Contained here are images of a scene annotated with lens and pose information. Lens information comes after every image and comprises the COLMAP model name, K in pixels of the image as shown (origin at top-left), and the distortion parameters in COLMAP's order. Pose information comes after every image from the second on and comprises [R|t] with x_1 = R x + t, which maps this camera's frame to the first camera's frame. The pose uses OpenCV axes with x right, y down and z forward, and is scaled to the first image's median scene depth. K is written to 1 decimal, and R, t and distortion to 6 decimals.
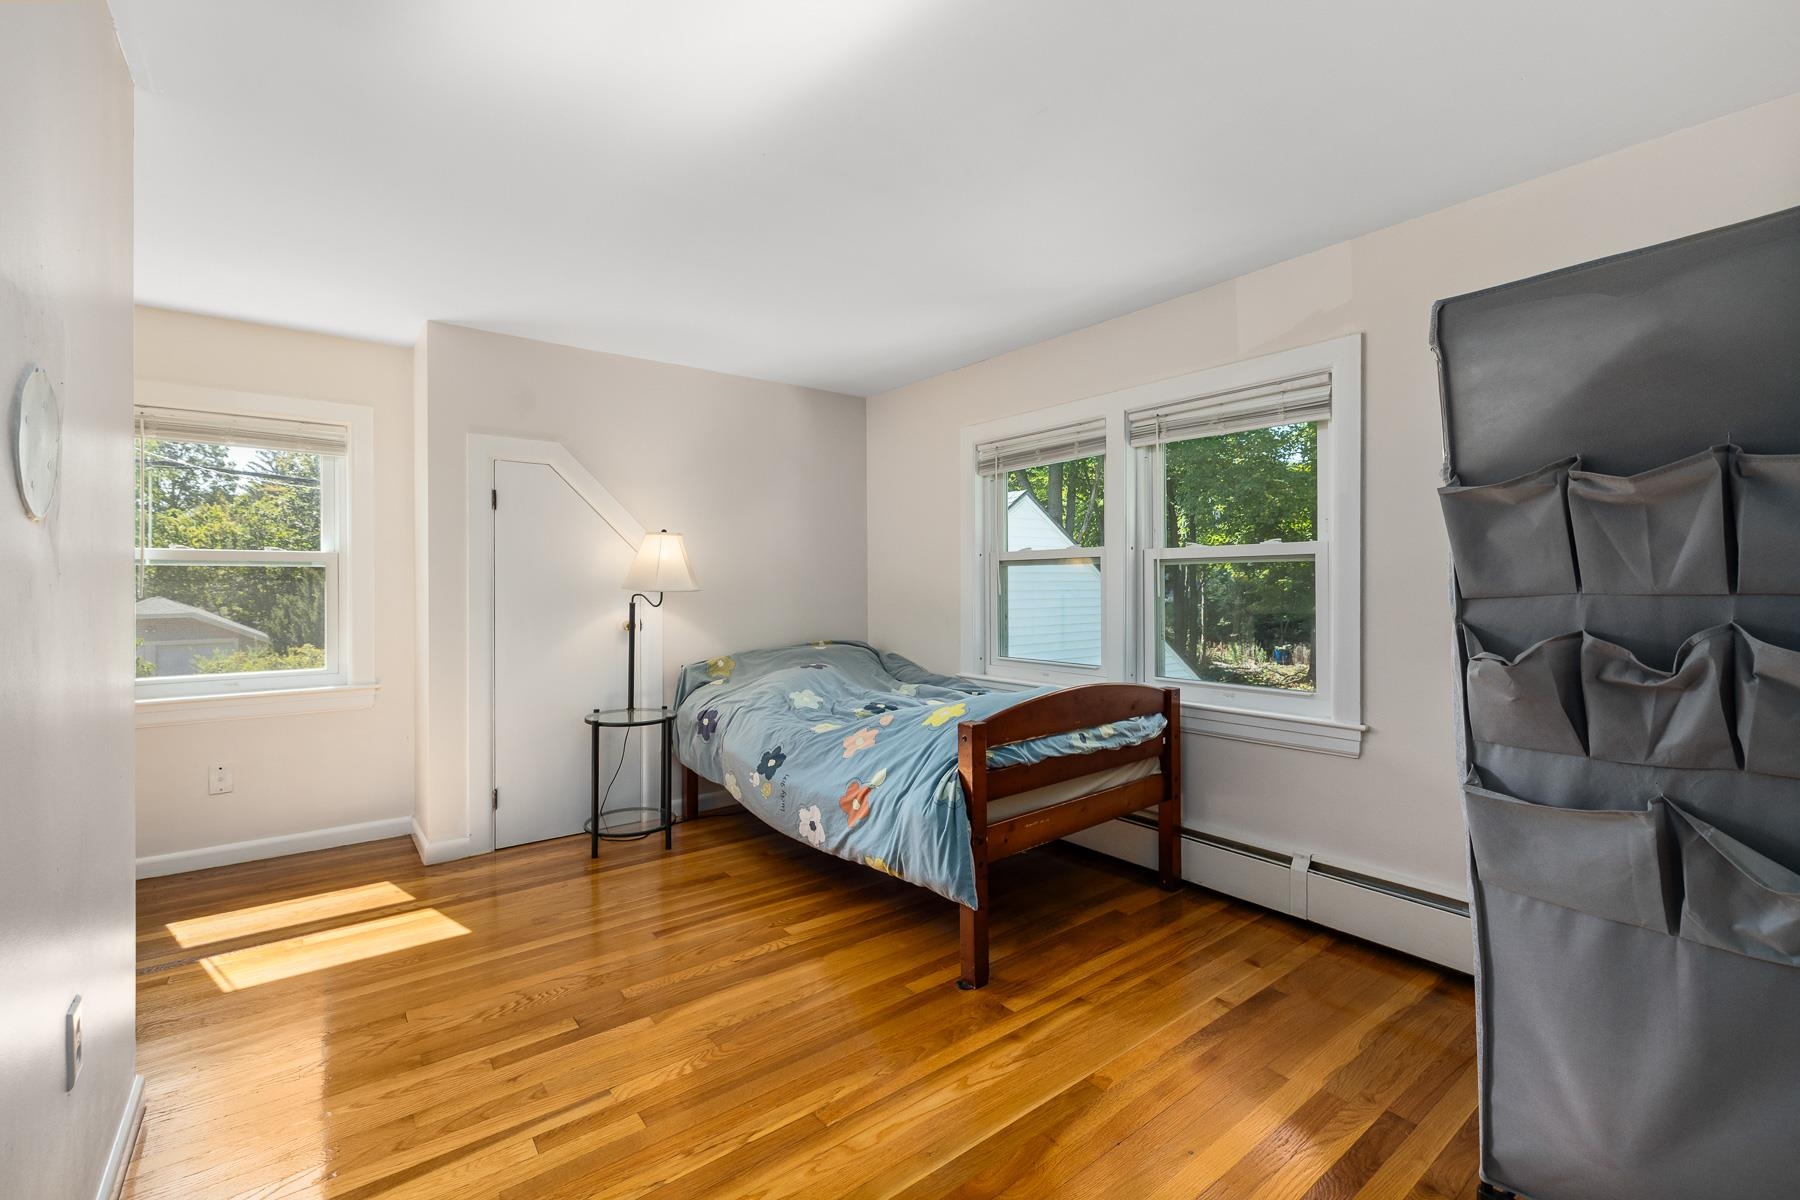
lens RADIAL K [[750.4, 0, 891.0], [0, 750.4, 586.7], [0, 0, 1]] dist [-0.002791, 0.000252]
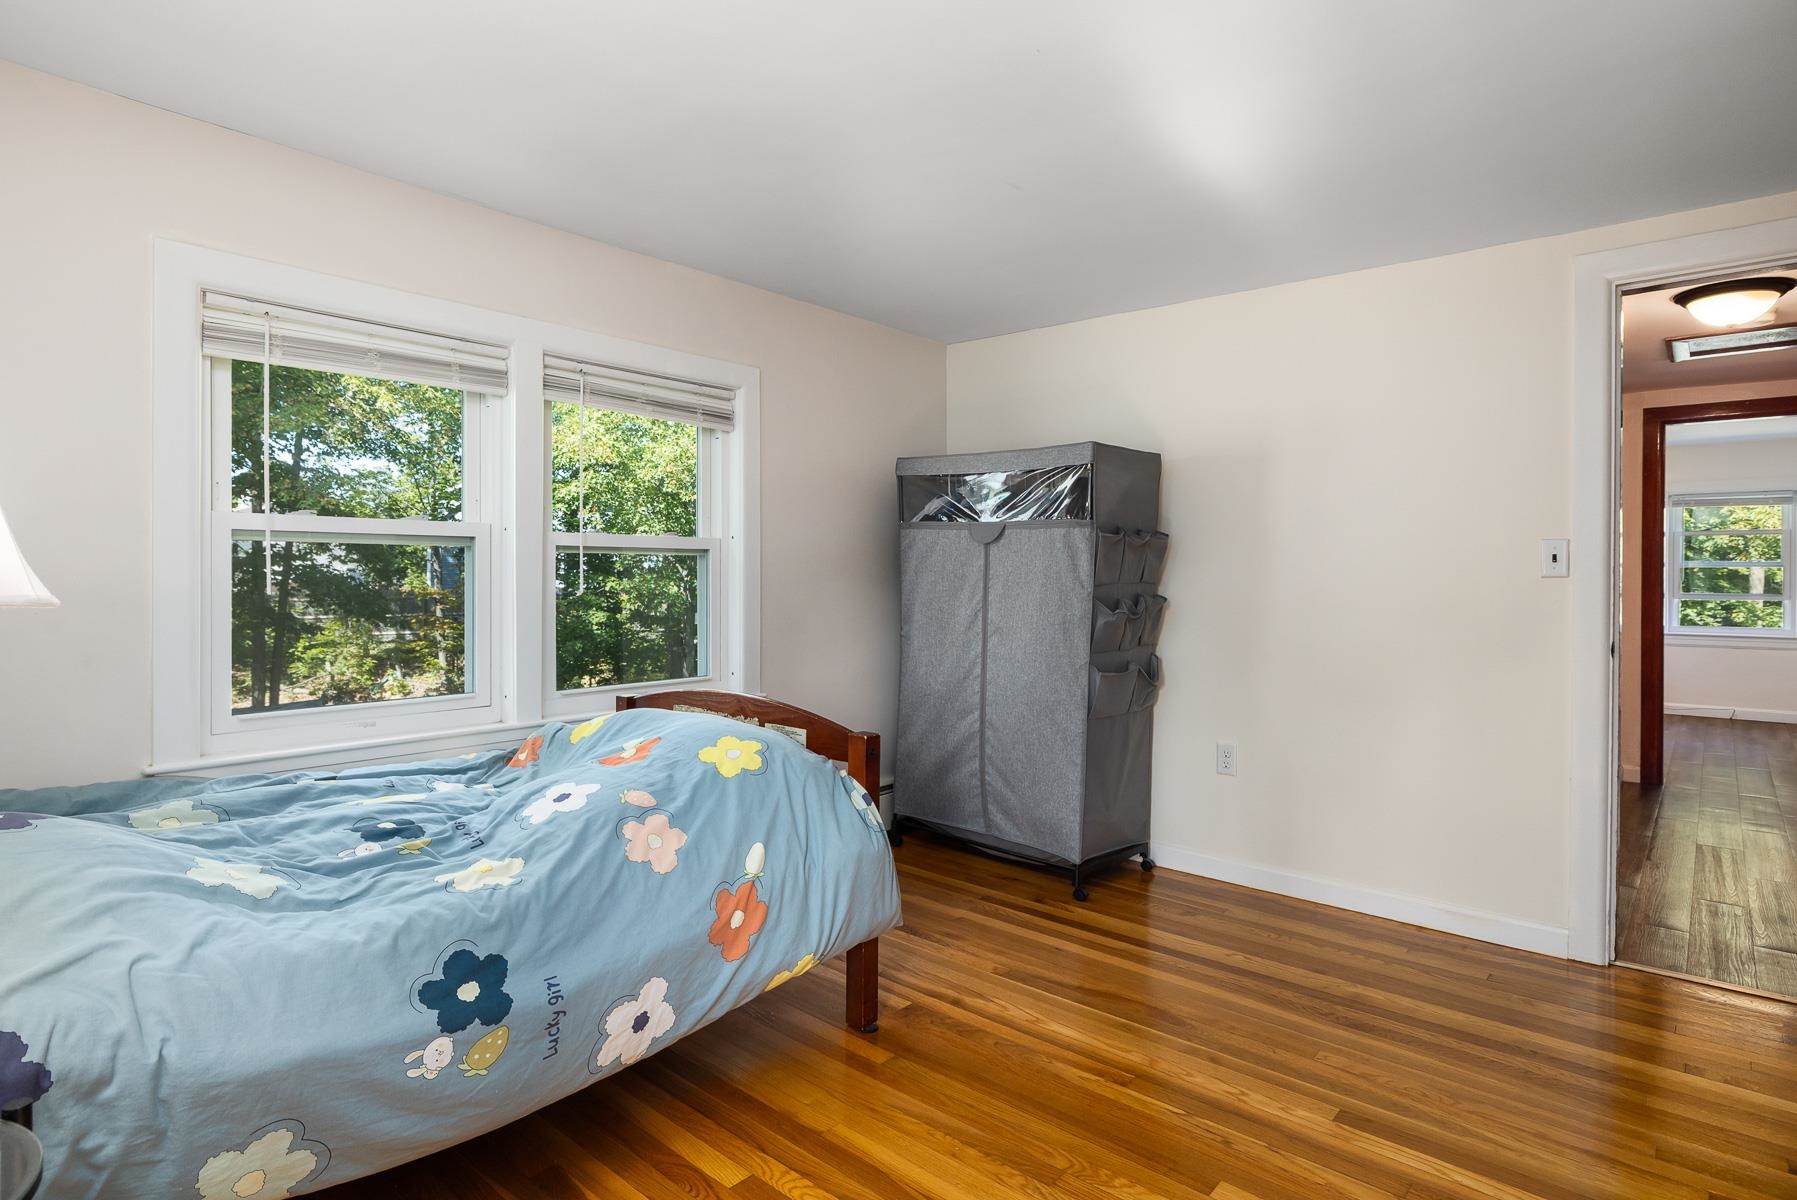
lens RADIAL K [[949.5, 0, 896.3], [0, 949.5, 596.1], [0, 0, 1]] dist [0.000278, -0.000135]
pose [[-0.185645, -0.017878, 0.982454, -0.854274], [-0.002538, 0.999840, 0.017715, -0.002359], [-0.982614, 0.000795, -0.185661, 0.998448]]
